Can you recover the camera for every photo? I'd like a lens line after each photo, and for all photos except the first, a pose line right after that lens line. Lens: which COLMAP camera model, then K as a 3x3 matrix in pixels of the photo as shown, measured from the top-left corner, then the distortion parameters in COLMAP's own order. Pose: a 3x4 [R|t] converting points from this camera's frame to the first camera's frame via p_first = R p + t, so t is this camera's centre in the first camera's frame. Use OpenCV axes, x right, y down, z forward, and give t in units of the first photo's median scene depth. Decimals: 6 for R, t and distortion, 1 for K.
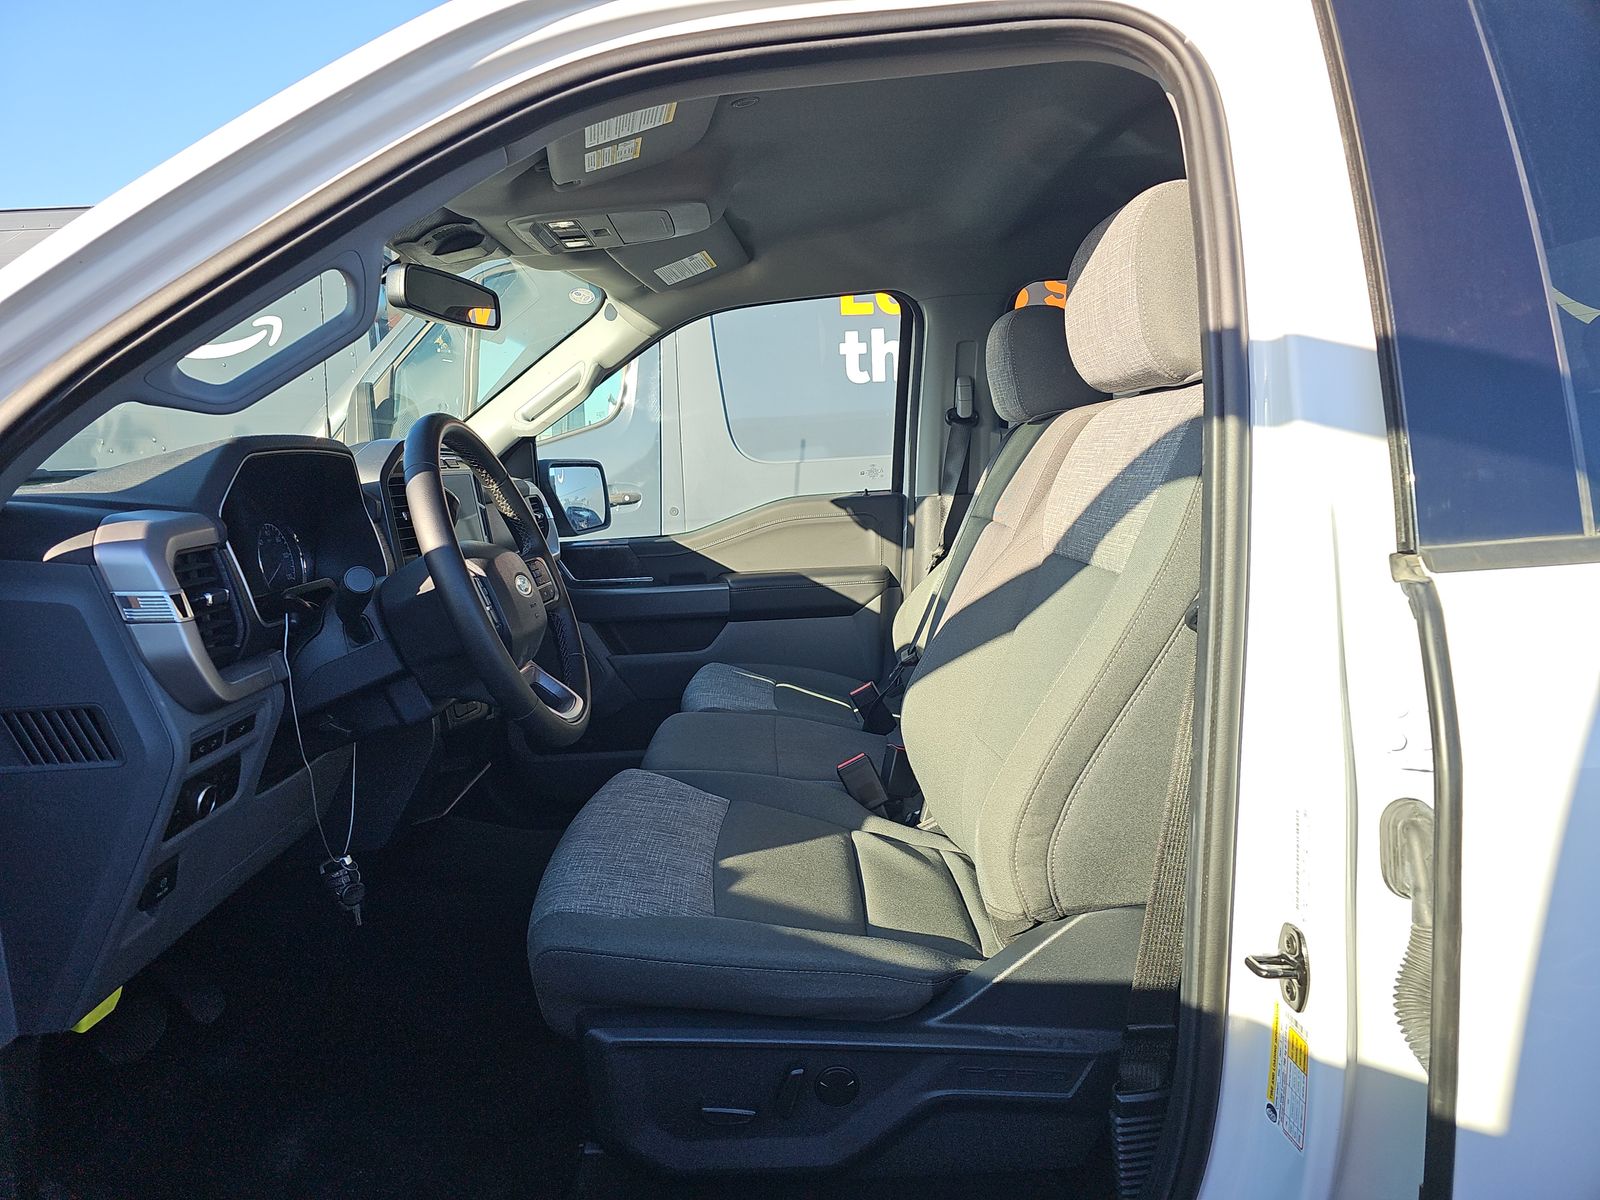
lens RADIAL K [[1031.8, 0, 801.7], [0, 1031.8, 605.8], [0, 0, 1]] dist [0.008746, -0.015997]
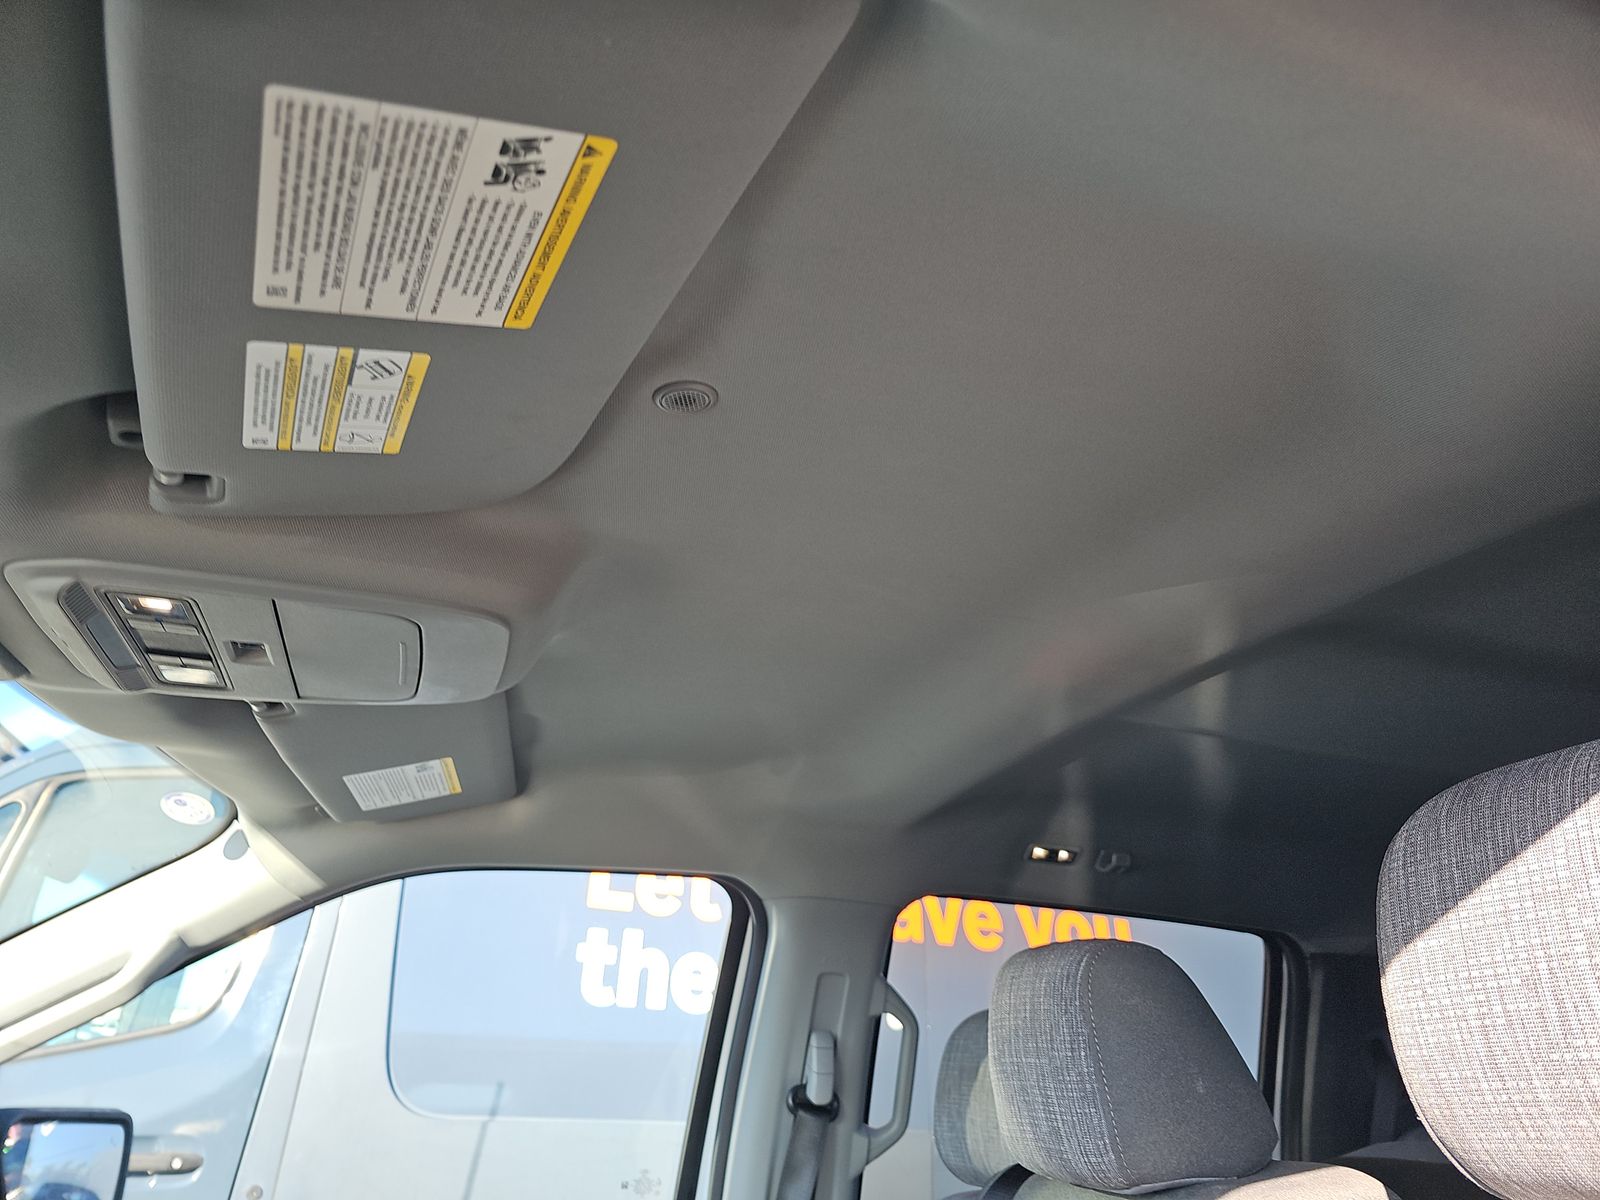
lens RADIAL K [[1031.8, 0, 804.8], [0, 1031.8, 603.2], [0, 0, 1]] dist [0.008746, -0.015997]
pose [[0.948971, 0.203879, 0.240598, -0.056175], [-0.041371, 0.836812, -0.545926, -0.103996], [-0.312638, 0.508114, 0.802545, 0.397550]]
